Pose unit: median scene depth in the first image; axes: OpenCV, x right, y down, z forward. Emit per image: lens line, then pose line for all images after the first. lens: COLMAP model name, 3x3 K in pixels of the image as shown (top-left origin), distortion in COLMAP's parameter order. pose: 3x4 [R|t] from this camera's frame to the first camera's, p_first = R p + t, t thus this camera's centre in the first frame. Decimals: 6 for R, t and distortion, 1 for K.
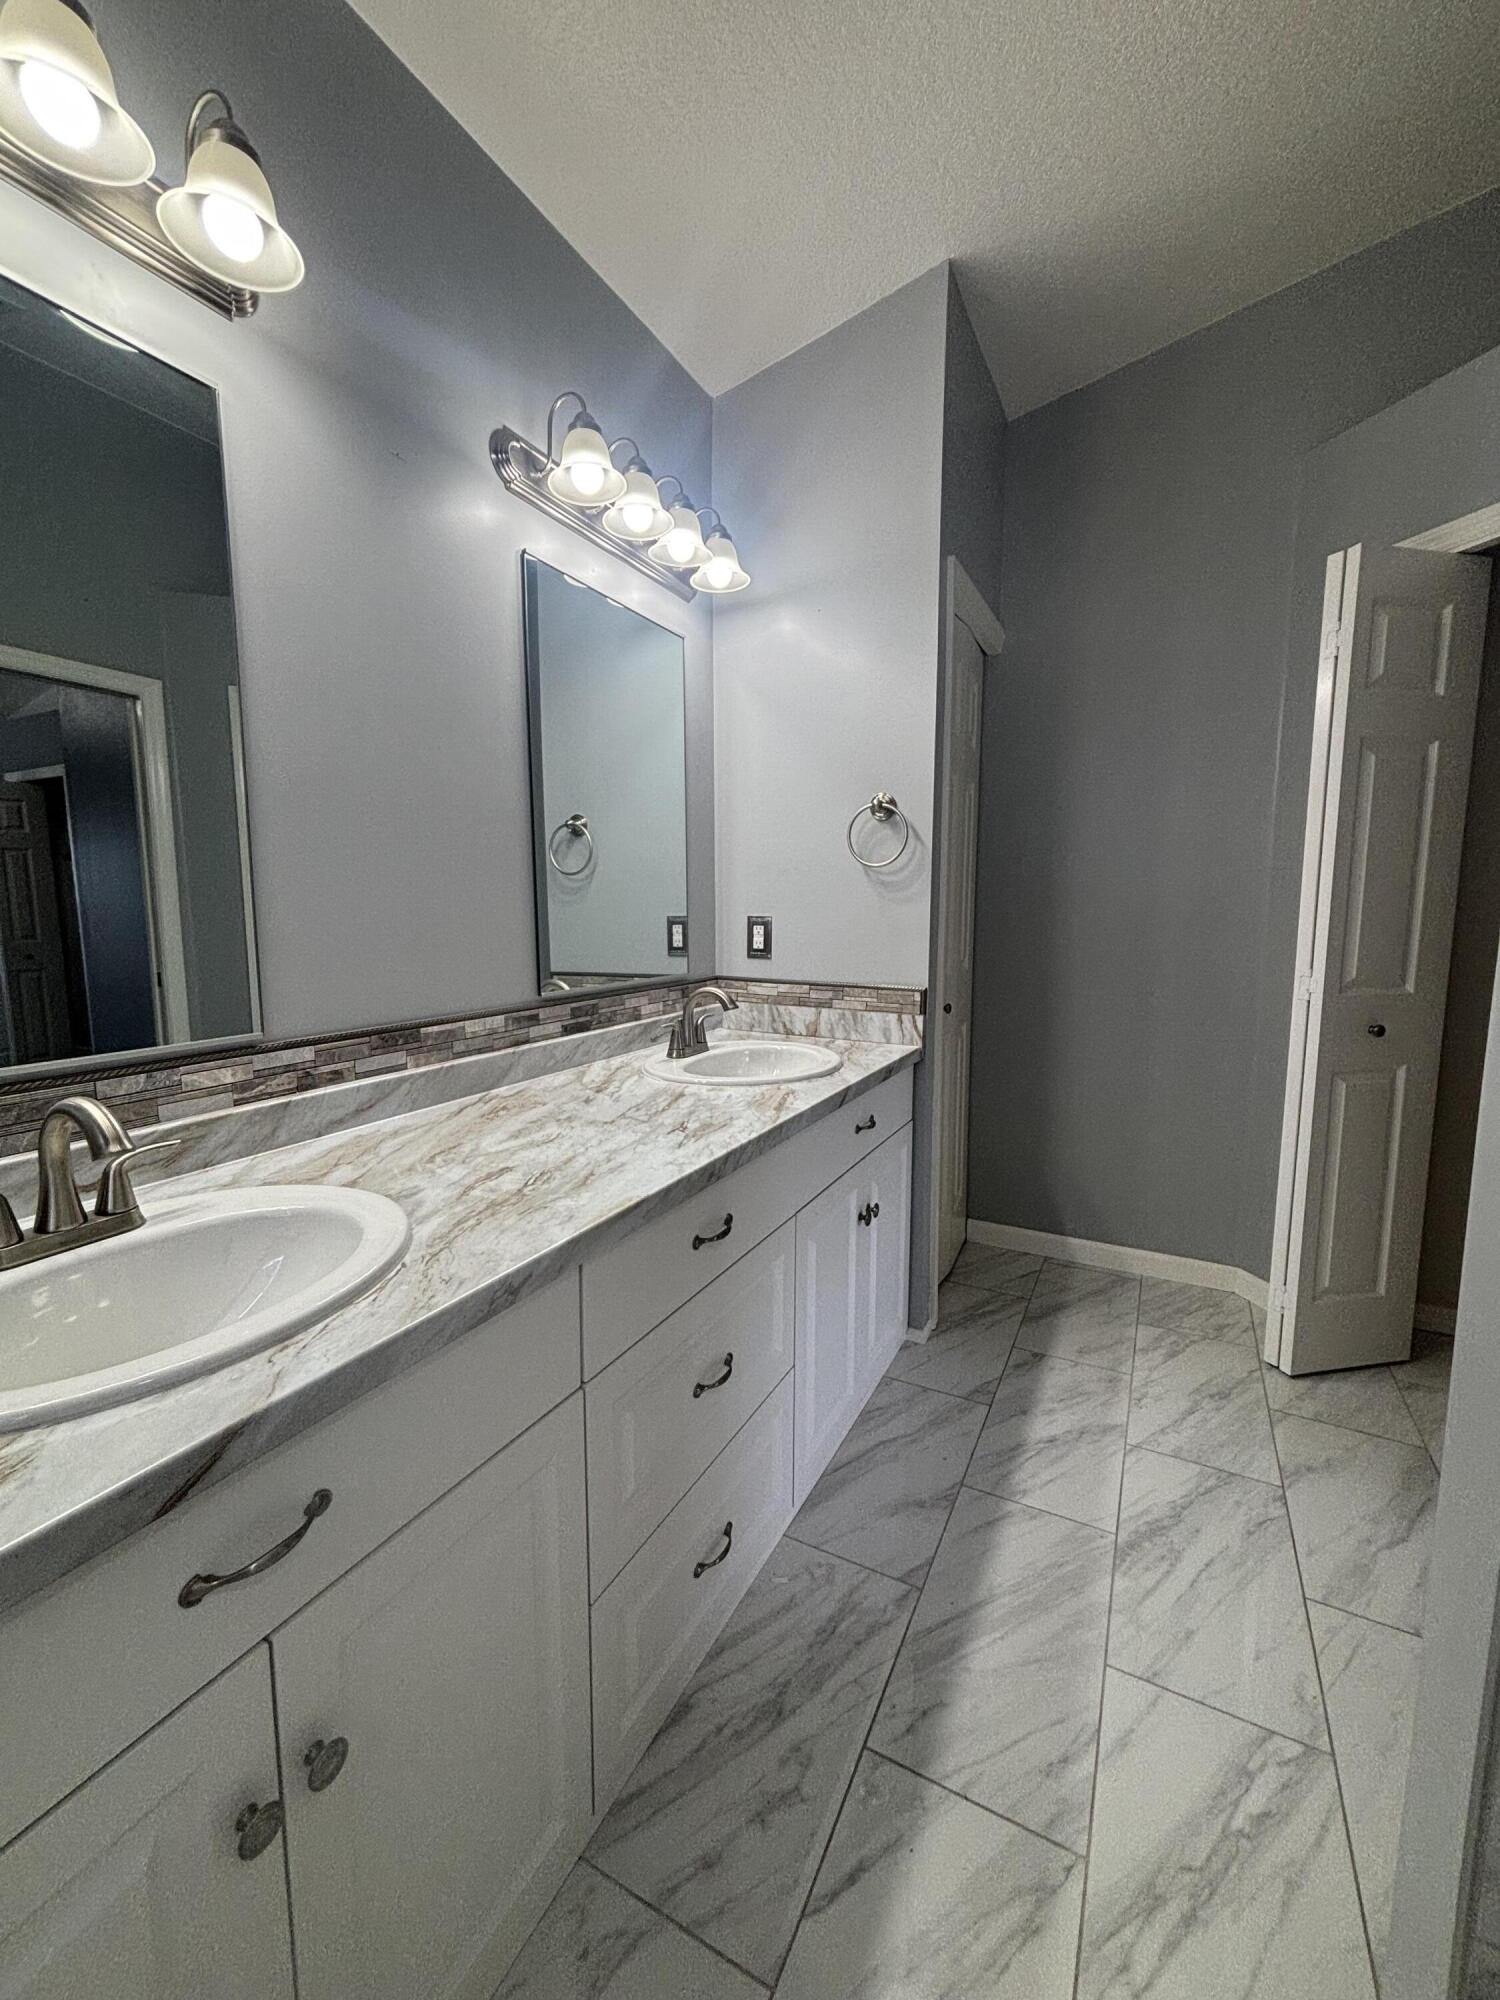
lens RADIAL K [[803.9, 0, 751.1], [0, 803.9, 1002.7], [0, 0, 1]] dist [0.002654, 0.000049]
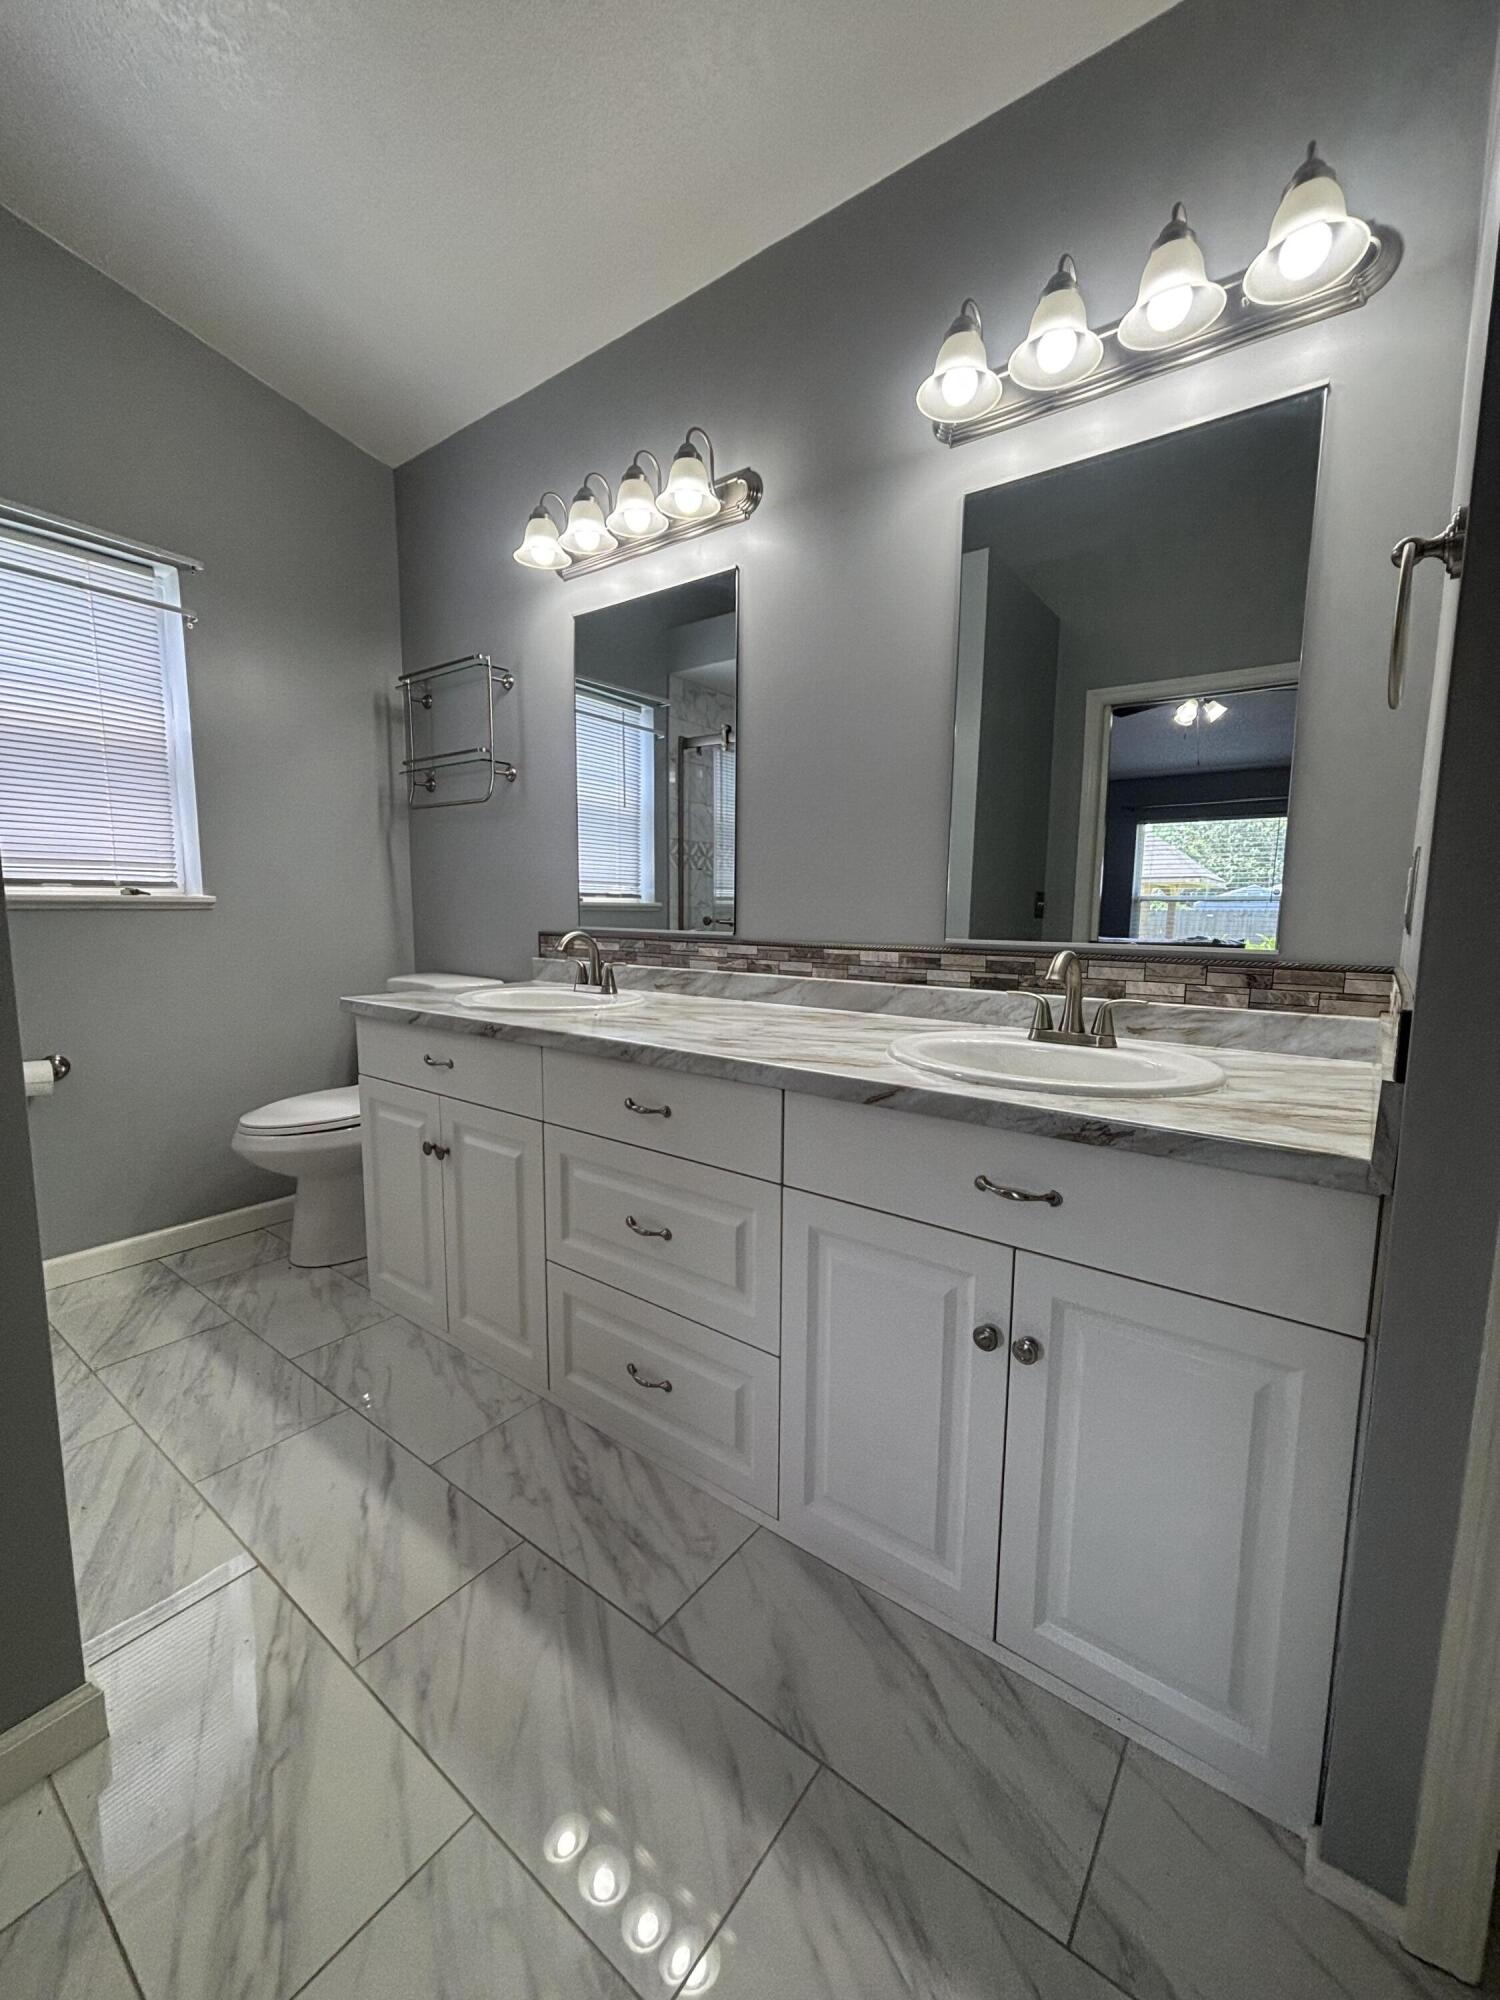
lens RADIAL K [[803.9, 0, 748.8], [0, 803.9, 1002.9], [0, 0, 1]] dist [0.002654, 0.000049]
pose [[-0.162440, 0.114548, -0.980047, 0.969664], [-0.130562, 0.982010, 0.136418, -0.047520], [0.978042, 0.150116, -0.144562, 1.151894]]
